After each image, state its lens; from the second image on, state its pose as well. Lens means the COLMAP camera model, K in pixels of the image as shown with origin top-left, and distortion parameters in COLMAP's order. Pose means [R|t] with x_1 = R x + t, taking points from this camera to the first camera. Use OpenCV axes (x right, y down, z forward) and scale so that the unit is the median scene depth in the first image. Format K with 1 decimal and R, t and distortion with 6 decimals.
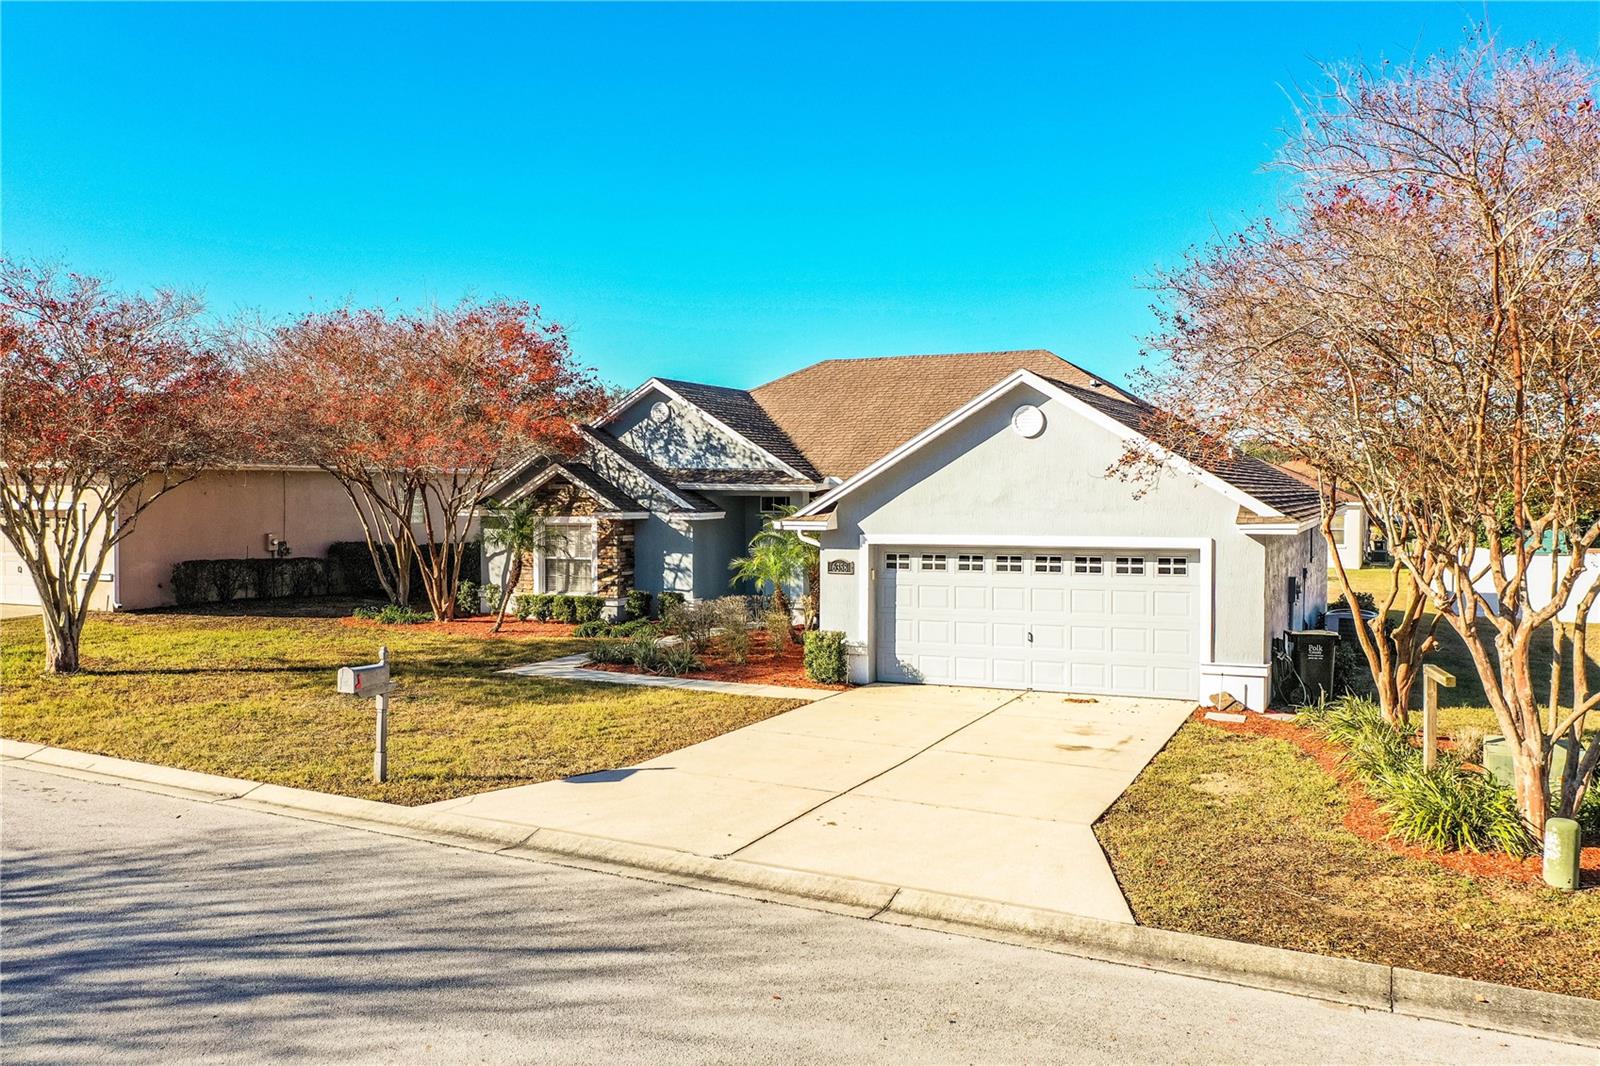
lens RADIAL K [[1260.6, 0, 798.6], [0, 1260.6, 544.7], [0, 0, 1]] dist [-0.001501, 0.000202]
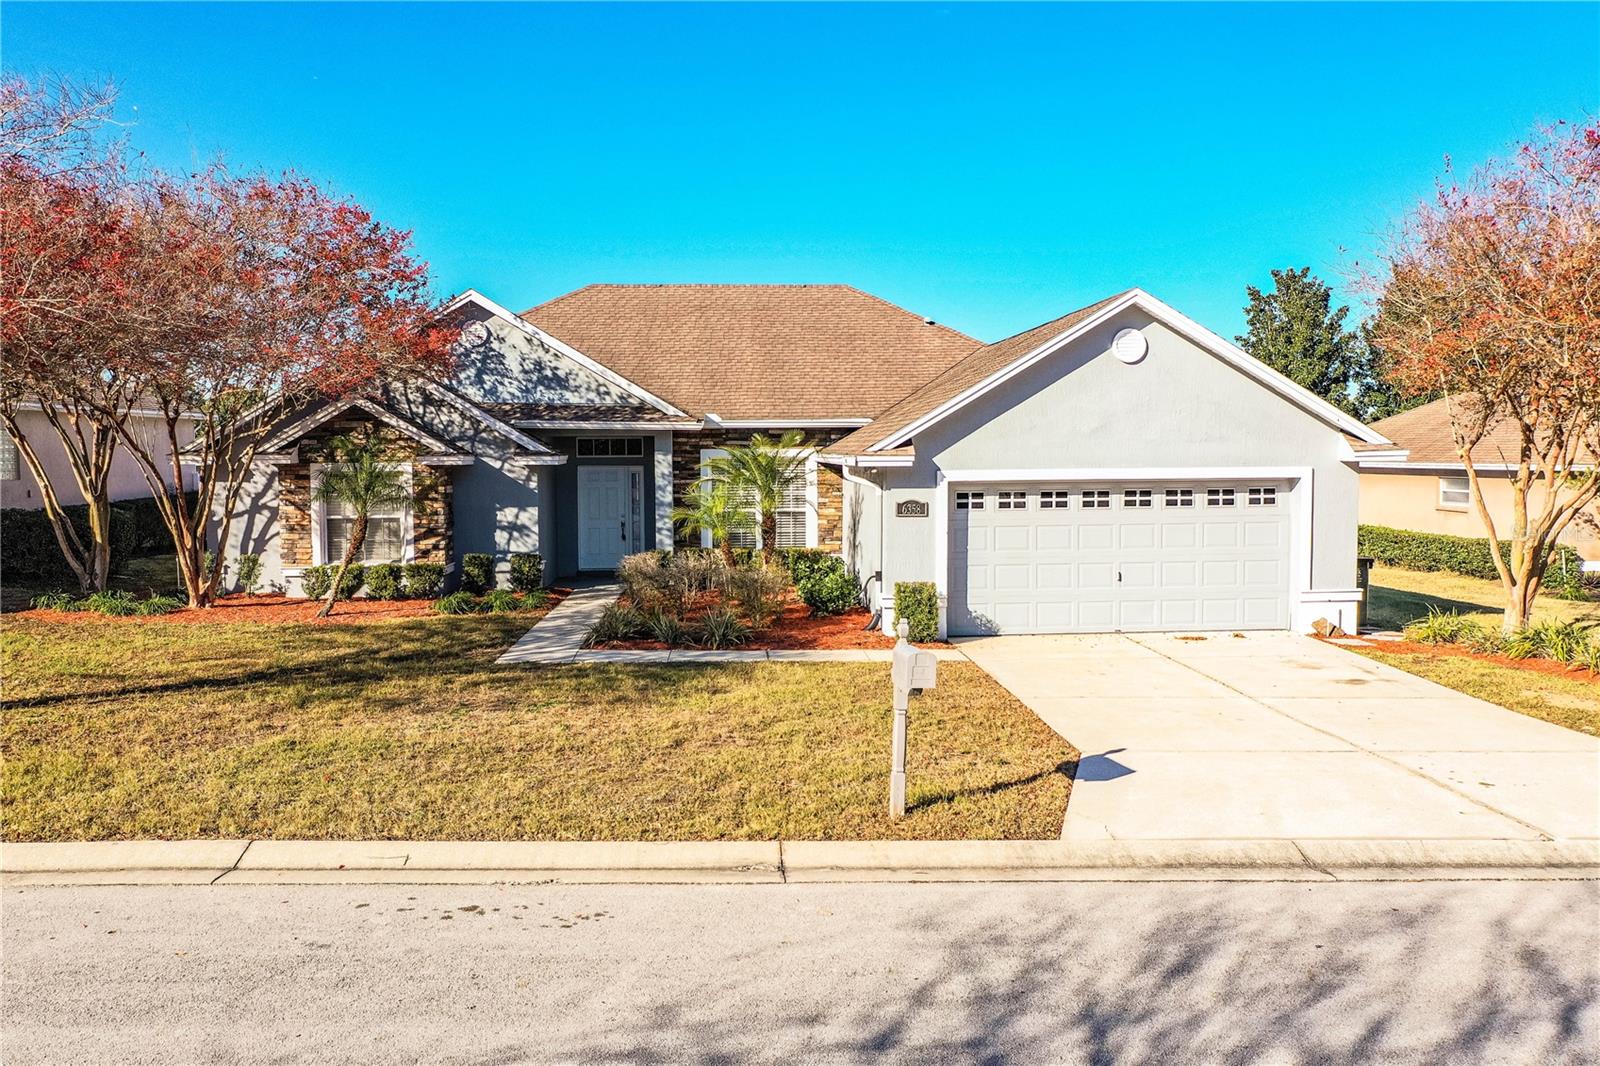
lens RADIAL K [[1260.6, 0, 789.7], [0, 1260.6, 536.2], [0, 0, 1]] dist [-0.001501, 0.000202]
pose [[0.879962, -0.036021, 0.473676, -0.454609], [0.025151, 0.999255, 0.029265, 0.008957], [-0.474377, -0.013839, 0.880213, 0.272599]]
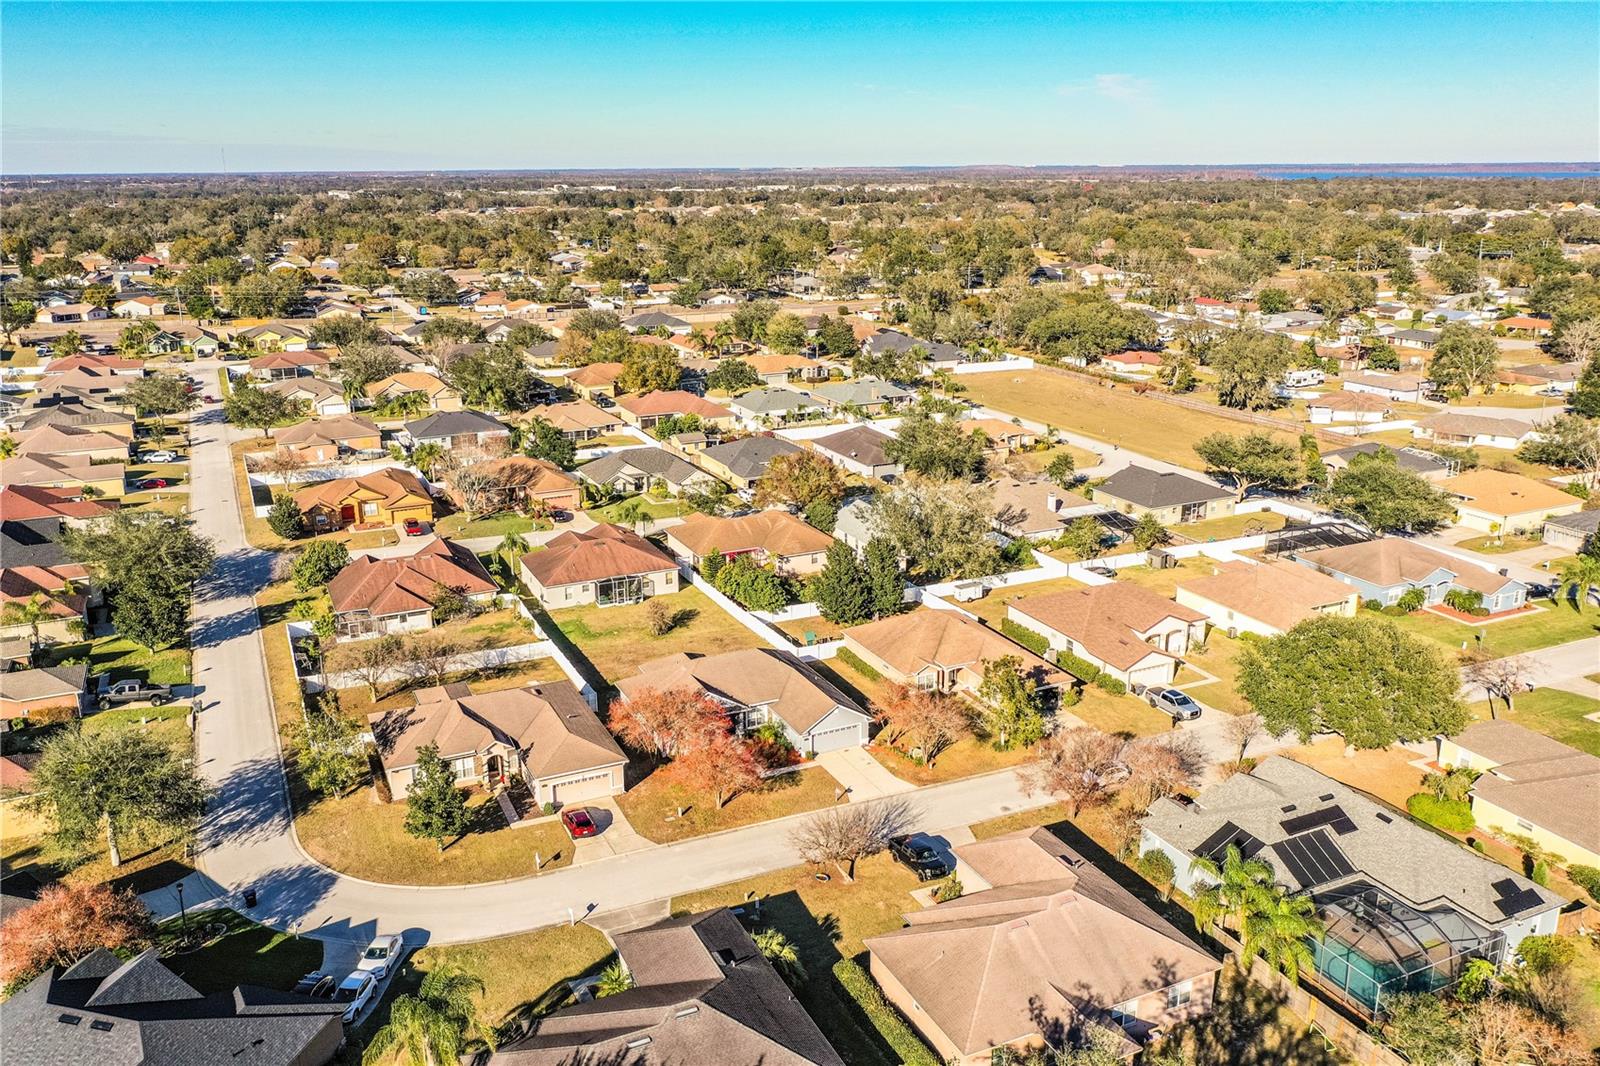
lens RADIAL K [[1260.6, 0, 800.5], [0, 1260.6, 533.3], [0, 0, 1]] dist [-0.001501, 0.000202]
pose [[0.633716, -0.214663, 0.743185, -4.032762], [0.039691, 0.968484, 0.245894, -2.294365], [-0.772547, -0.126330, 0.622264, -2.415185]]
